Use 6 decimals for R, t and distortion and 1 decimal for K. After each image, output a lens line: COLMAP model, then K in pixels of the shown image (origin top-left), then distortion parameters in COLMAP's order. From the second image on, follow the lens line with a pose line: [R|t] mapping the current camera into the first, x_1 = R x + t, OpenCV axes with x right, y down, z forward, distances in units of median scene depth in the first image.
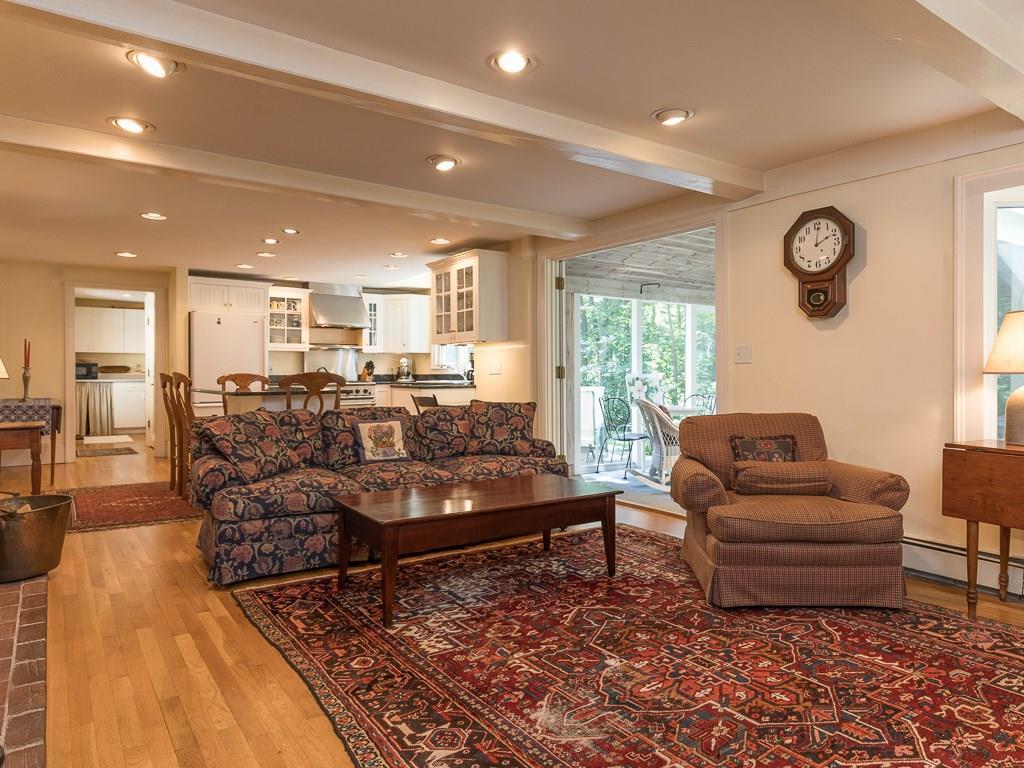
lens RADIAL K [[651.7, 0, 512.0], [0, 651.7, 384.0], [0, 0, 1]] dist [0.000626, -0.000141]
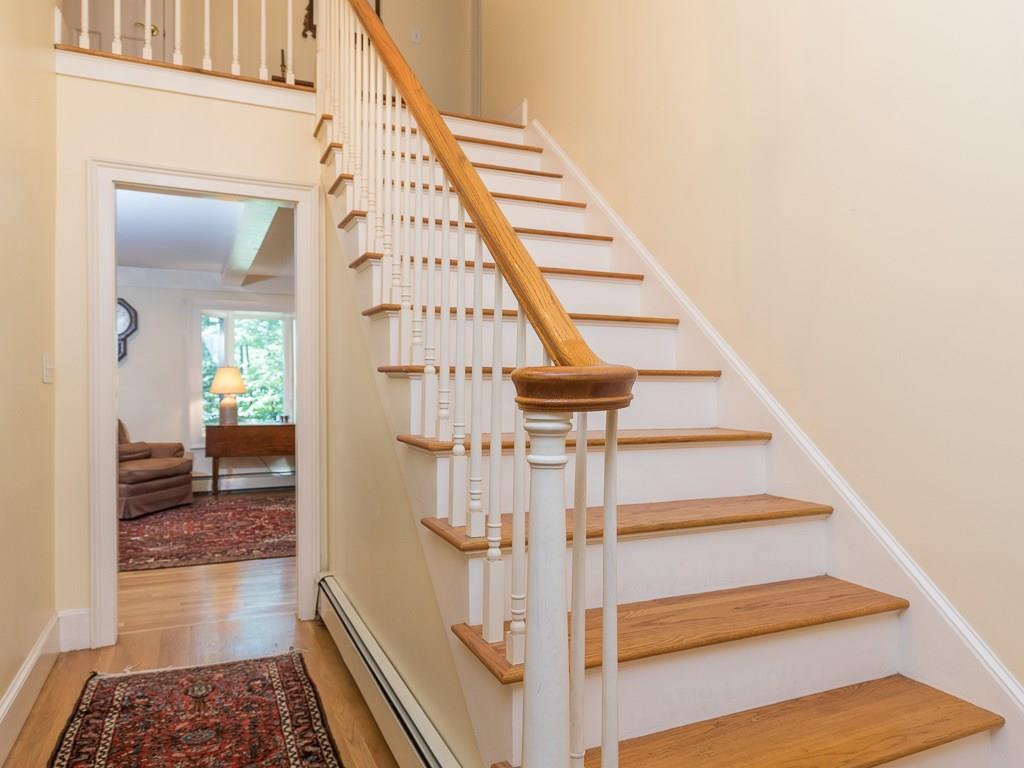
lens RADIAL K [[651.7, 0, 512.0], [0, 651.7, 384.0], [0, 0, 1]] dist [0.000626, -0.000141]
pose [[0.147171, -0.002196, 0.989109, -1.395999], [0.004921, 0.999987, 0.001488, -0.049155], [-0.989099, 0.004648, 0.147180, -0.384653]]
